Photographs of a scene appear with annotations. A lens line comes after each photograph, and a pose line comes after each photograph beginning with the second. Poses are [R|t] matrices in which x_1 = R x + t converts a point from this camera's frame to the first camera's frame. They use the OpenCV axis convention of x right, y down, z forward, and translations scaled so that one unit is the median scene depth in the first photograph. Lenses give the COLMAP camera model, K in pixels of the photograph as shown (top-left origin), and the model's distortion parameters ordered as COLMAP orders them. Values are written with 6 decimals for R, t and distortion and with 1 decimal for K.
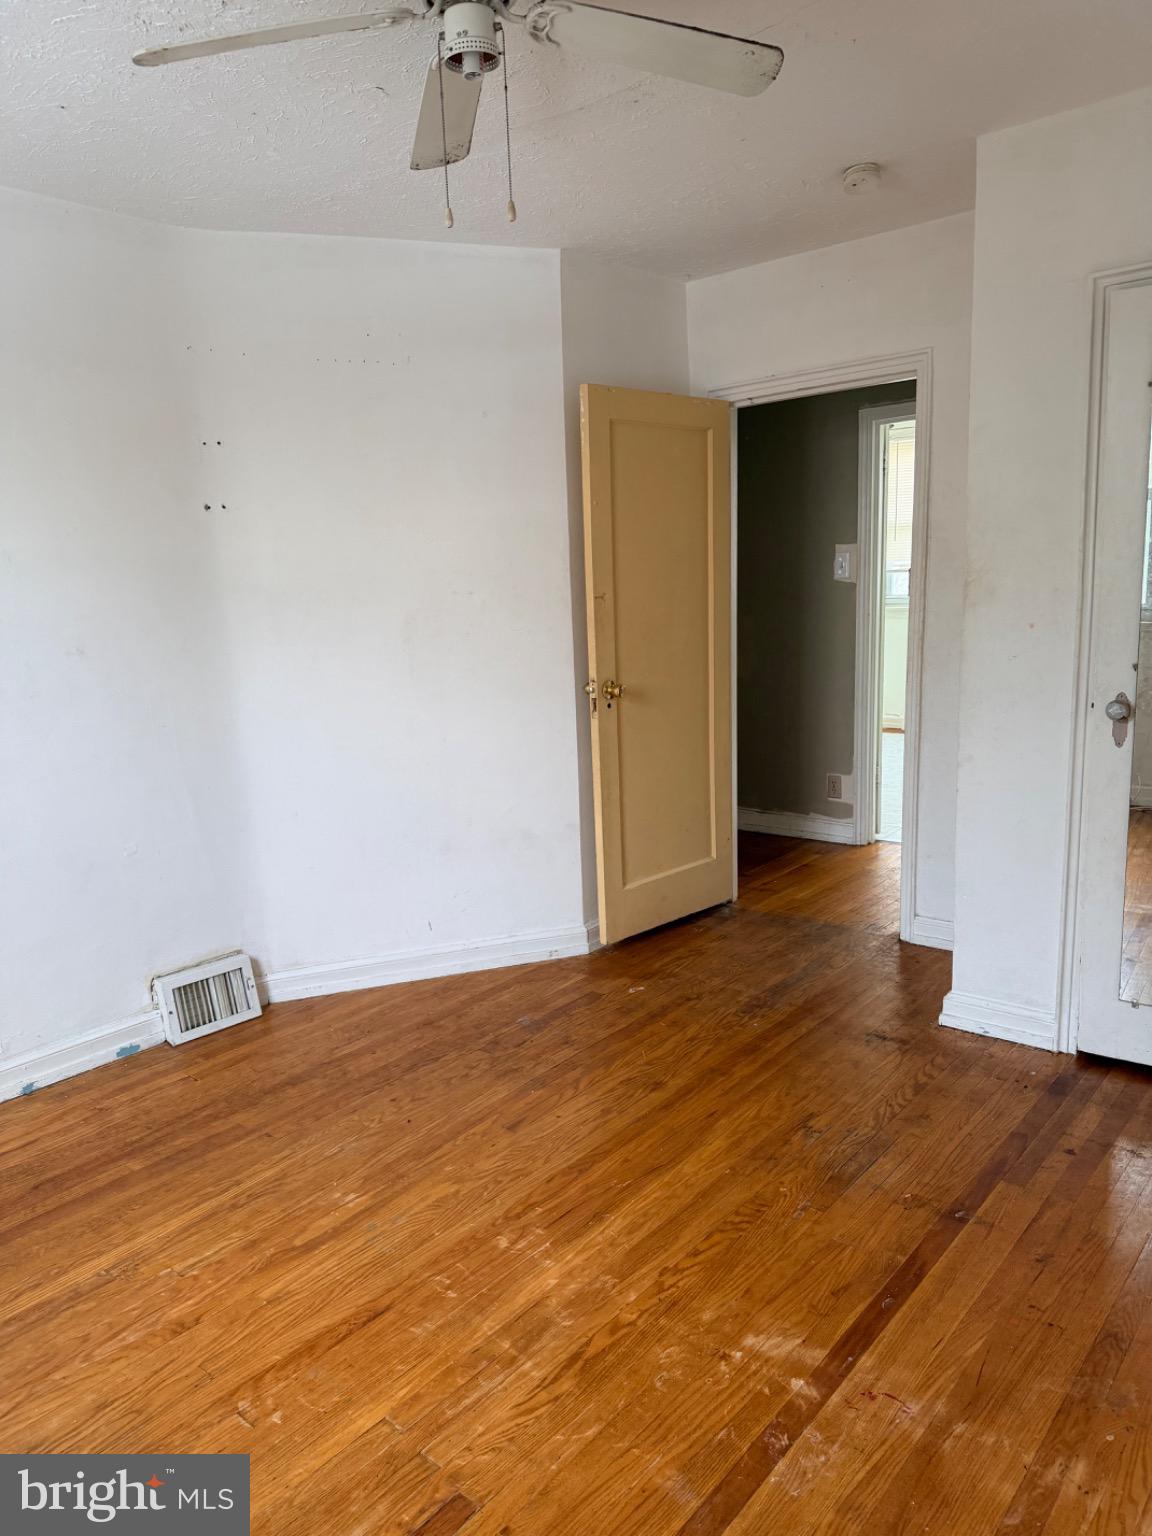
lens RADIAL K [[1079.9, 0, 576.0], [0, 1079.9, 768.0], [0, 0, 1]] dist [0.076140, -0.107172]
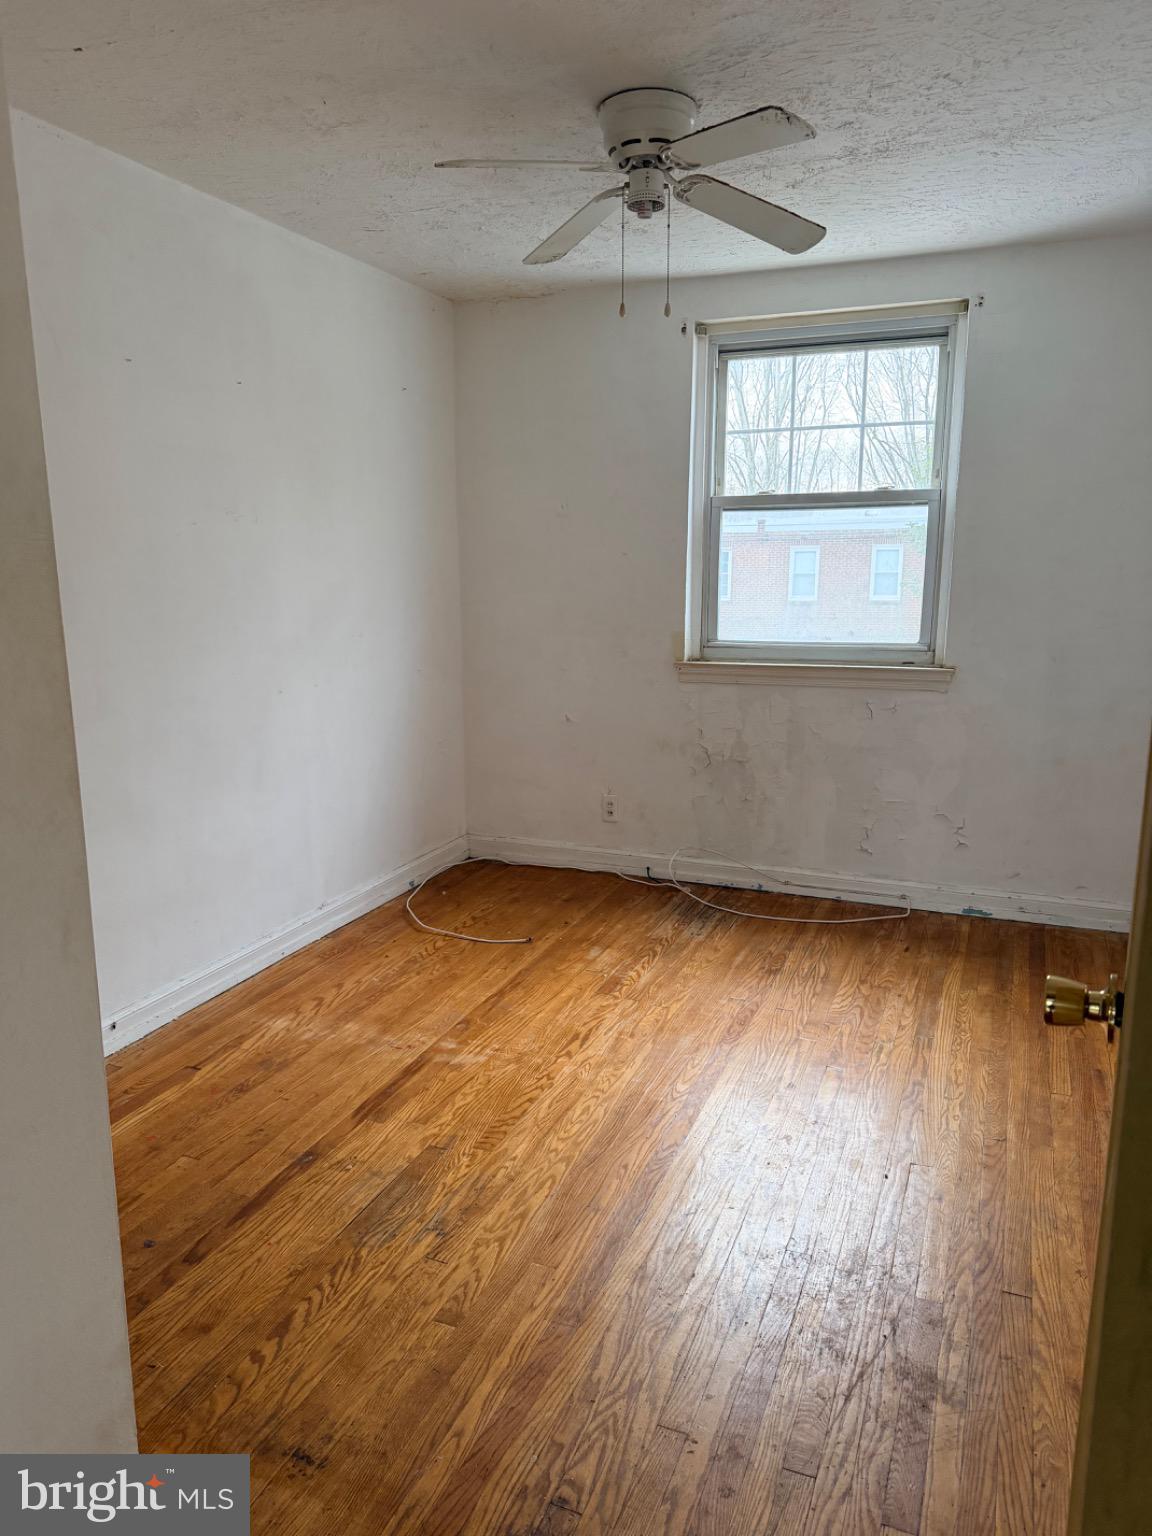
lens RADIAL K [[1079.9, 0, 576.0], [0, 1079.9, 768.0], [0, 0, 1]] dist [0.076140, -0.107172]
pose [[-0.949427, 0.101737, -0.297049, 0.382036], [-0.017310, 0.927654, 0.373041, -0.374039], [0.313510, 0.359317, -0.878978, 1.917955]]
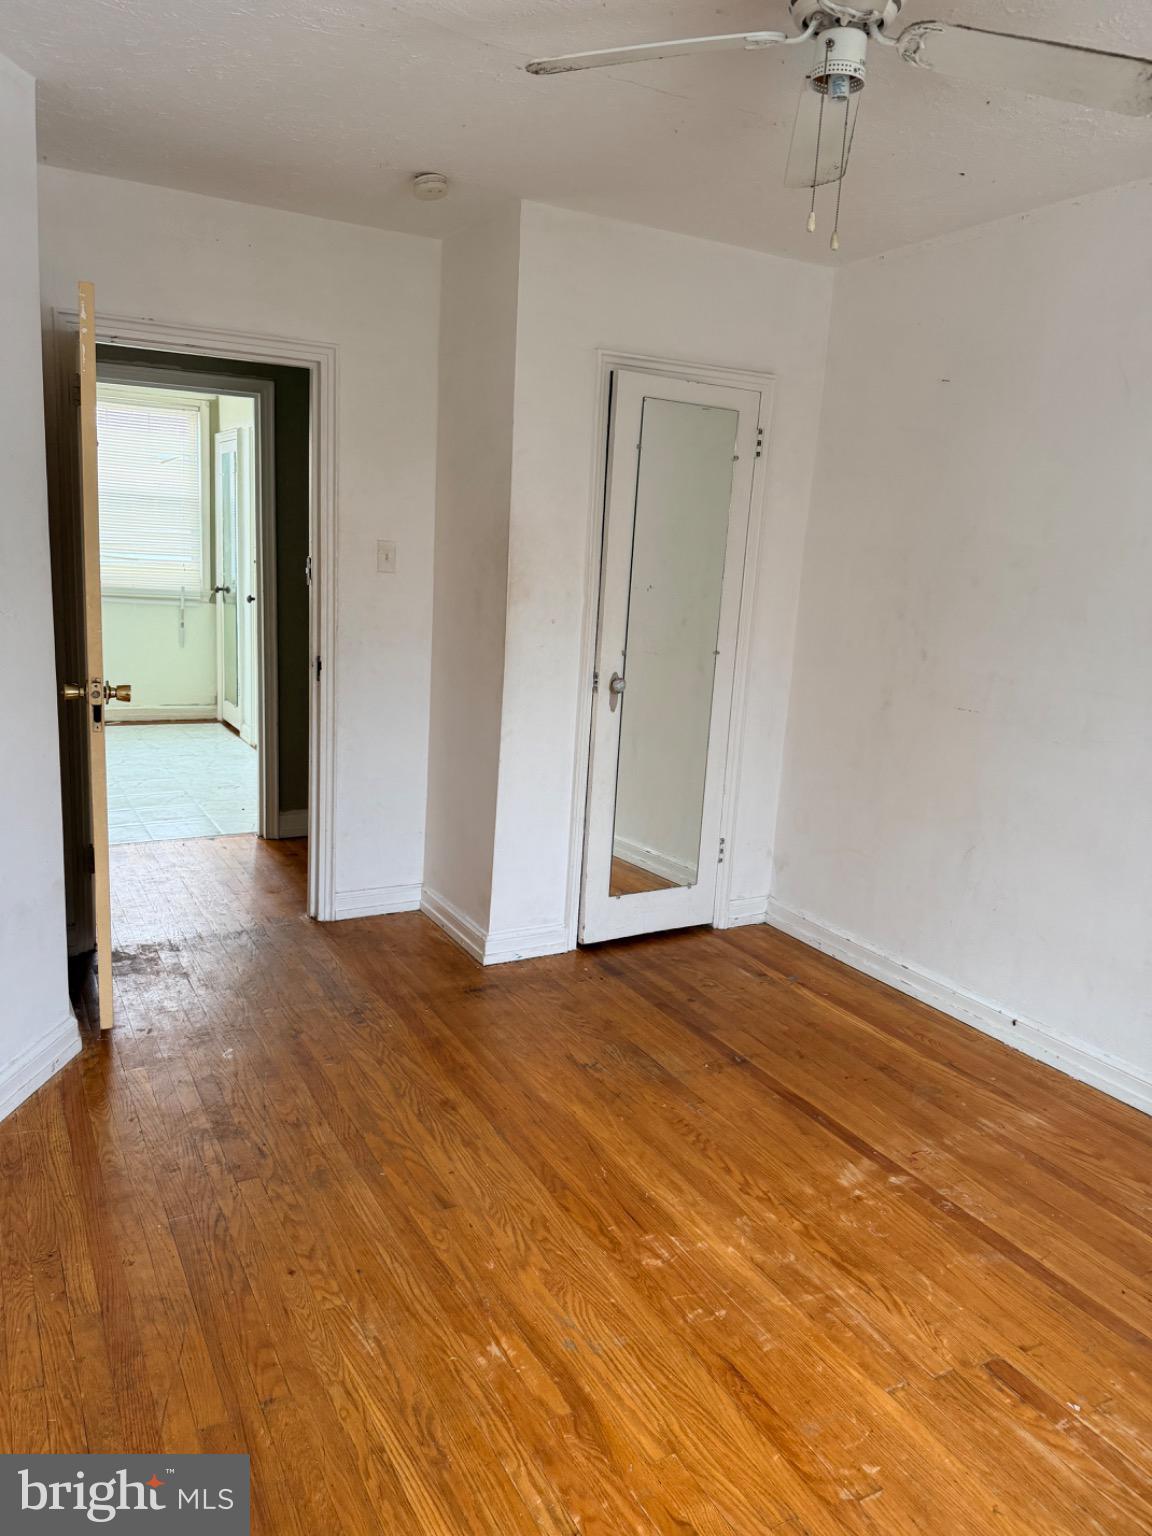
lens RADIAL K [[1079.9, 0, 576.0], [0, 1079.9, 768.0], [0, 0, 1]] dist [0.076140, -0.107172]
pose [[0.353591, -0.128190, 0.926575, -0.925276], [0.101175, 0.989995, 0.098355, -0.102029], [-0.929912, 0.058969, 0.363023, 0.679694]]
